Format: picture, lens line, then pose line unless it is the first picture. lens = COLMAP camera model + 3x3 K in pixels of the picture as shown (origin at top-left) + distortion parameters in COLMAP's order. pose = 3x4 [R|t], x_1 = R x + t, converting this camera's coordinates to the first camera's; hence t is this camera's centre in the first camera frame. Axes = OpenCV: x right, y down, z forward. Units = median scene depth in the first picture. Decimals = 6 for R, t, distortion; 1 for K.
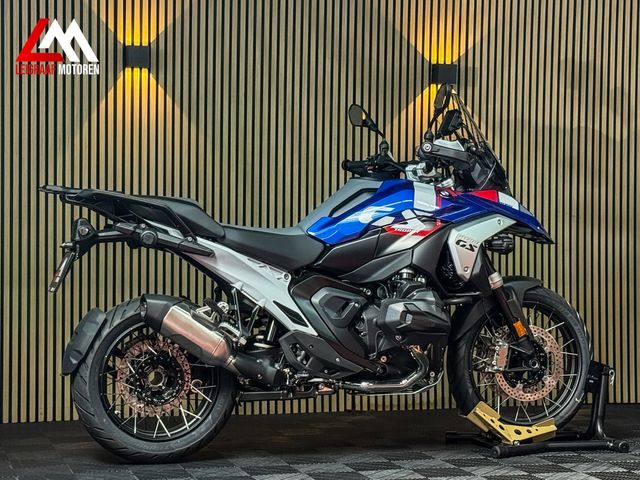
lens RADIAL K [[1379.8, 0, 320.0], [0, 1379.8, 240.0], [0, 0, 1]] dist [0.150911, -0.183216]
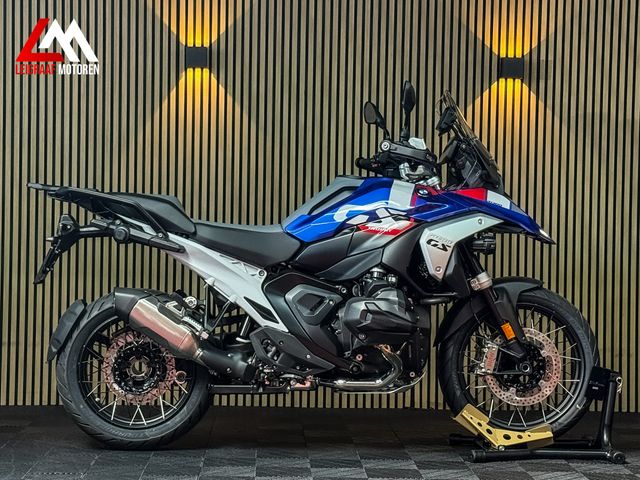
lens RADIAL K [[1379.8, 0, 320.0], [0, 1379.8, 240.0], [0, 0, 1]] dist [0.150911, -0.183216]
pose [[0.969400, 0.013267, -0.245129, 0.264020], [-0.011620, 0.999899, 0.008161, -0.006655], [0.245213, -0.005063, 0.969456, 0.024526]]
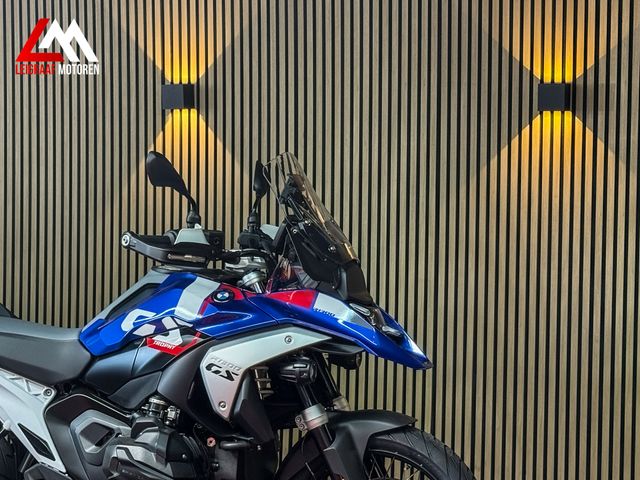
lens RADIAL K [[1379.8, 0, 320.0], [0, 1379.8, 240.0], [0, 0, 1]] dist [0.150911, -0.183216]
pose [[0.788295, 0.027024, -0.614704, 0.584058], [-0.011107, 0.999497, 0.029696, -0.086182], [0.615197, -0.016582, 0.788199, 0.462687]]
